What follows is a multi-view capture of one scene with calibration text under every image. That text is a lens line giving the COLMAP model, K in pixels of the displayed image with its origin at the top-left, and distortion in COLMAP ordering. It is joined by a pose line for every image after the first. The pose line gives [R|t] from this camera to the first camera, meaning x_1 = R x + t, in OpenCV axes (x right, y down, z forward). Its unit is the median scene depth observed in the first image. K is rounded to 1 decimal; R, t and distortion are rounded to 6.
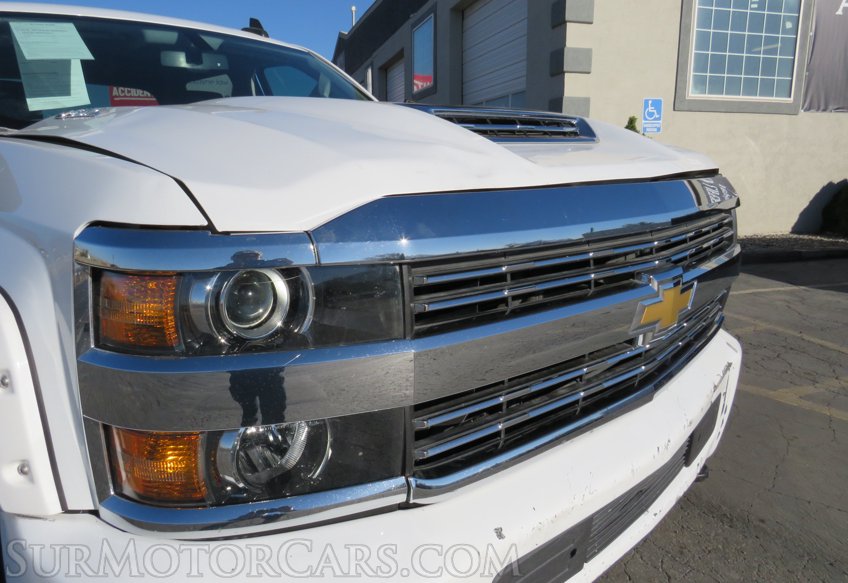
lens RADIAL K [[599.8, 0, 418.0], [0, 599.8, 291.4], [0, 0, 1]] dist [-0.015106, 0.002764]
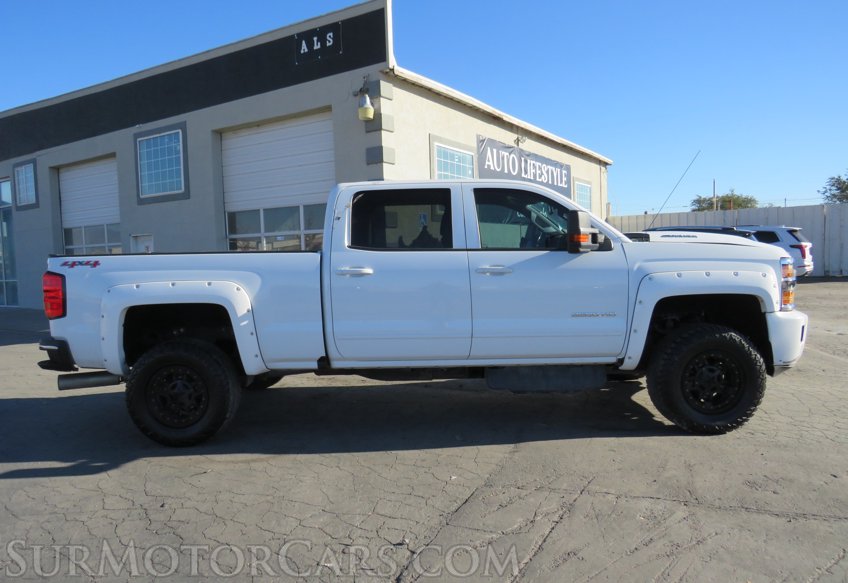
lens RADIAL K [[602.8, 0, 424.0], [0, 602.8, 291.5], [0, 0, 1]] dist [-0.050999, 0.001288]
pose [[0.726448, -0.059410, 0.684648, -0.717703], [0.167326, 0.981565, -0.092366, 0.016697], [-0.666540, 0.181659, 0.722997, -0.081367]]
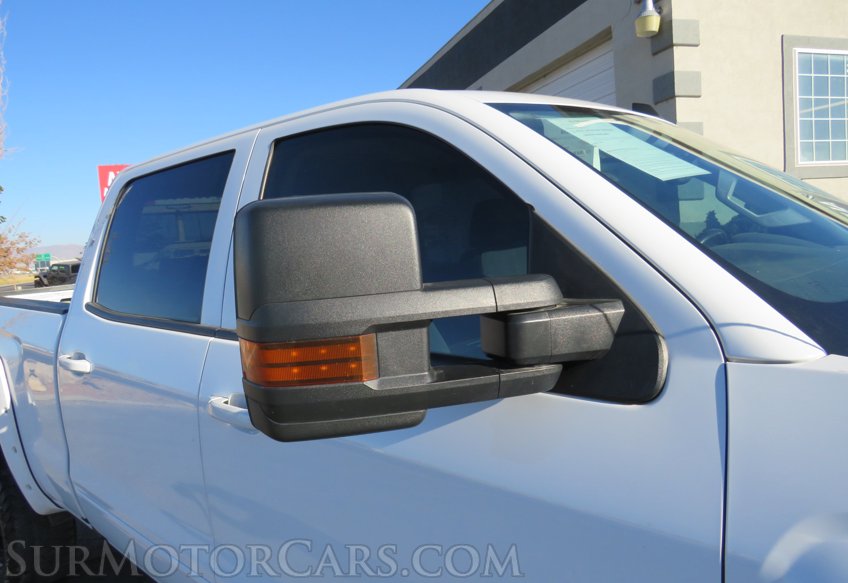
lens RADIAL K [[599.8, 0, 418.0], [0, 599.8, 291.4], [0, 0, 1]] dist [-0.015106, 0.002764]
pose [[0.996970, -0.067146, 0.039259, -0.218949], [0.071559, 0.989618, -0.124640, -0.055973], [-0.030483, 0.127072, 0.991425, 0.112502]]
